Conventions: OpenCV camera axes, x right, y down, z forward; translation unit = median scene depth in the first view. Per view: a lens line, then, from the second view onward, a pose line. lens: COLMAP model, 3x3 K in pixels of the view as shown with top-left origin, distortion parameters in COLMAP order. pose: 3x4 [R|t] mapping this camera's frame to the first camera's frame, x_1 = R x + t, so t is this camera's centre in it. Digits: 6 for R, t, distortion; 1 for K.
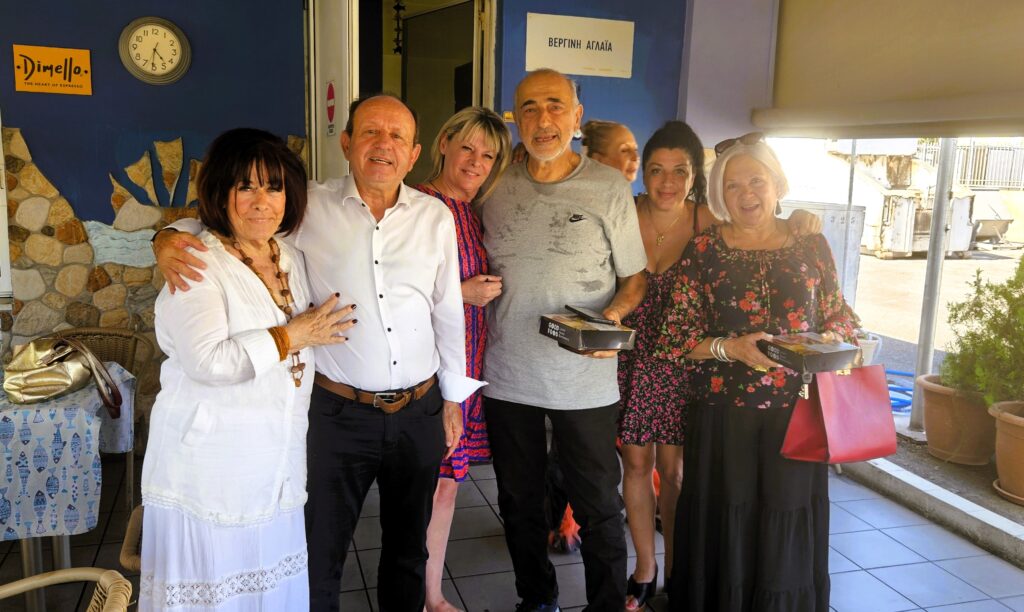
lens RADIAL K [[793.5, 0, 512.0], [0, 793.5, 306.0], [0, 0, 1]] dist [0.010553, 0.003701]
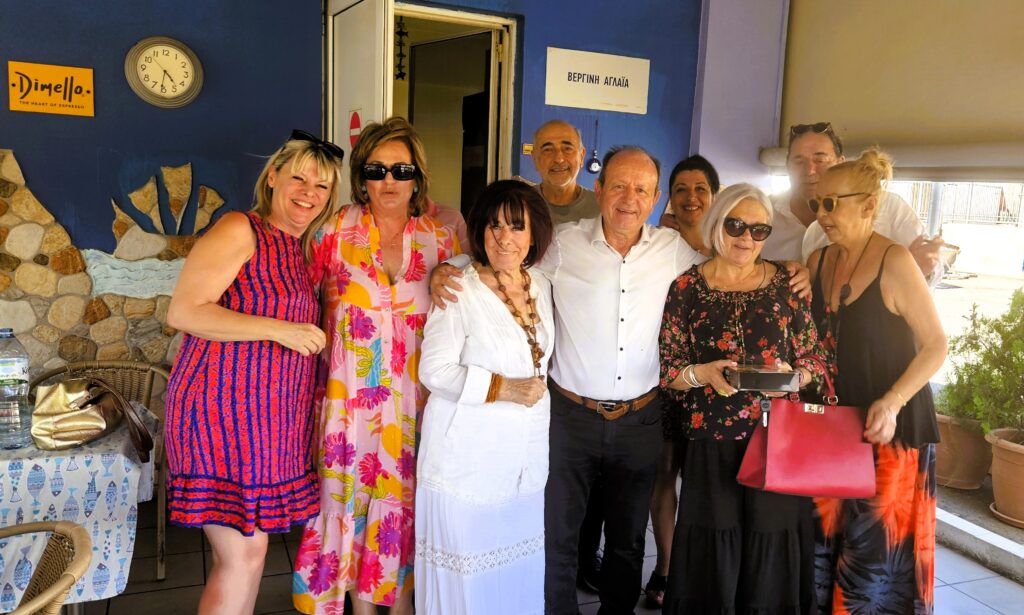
lens RADIAL K [[793.0, 0, 512.0], [0, 793.0, 307.5], [0, 0, 1]] dist [0.001591, 0.004099]
pose [[0.993984, 0.002575, 0.109491, -0.136308], [0.000097, 0.999702, -0.024391, -0.015263], [-0.109522, 0.024255, 0.993688, 0.015926]]
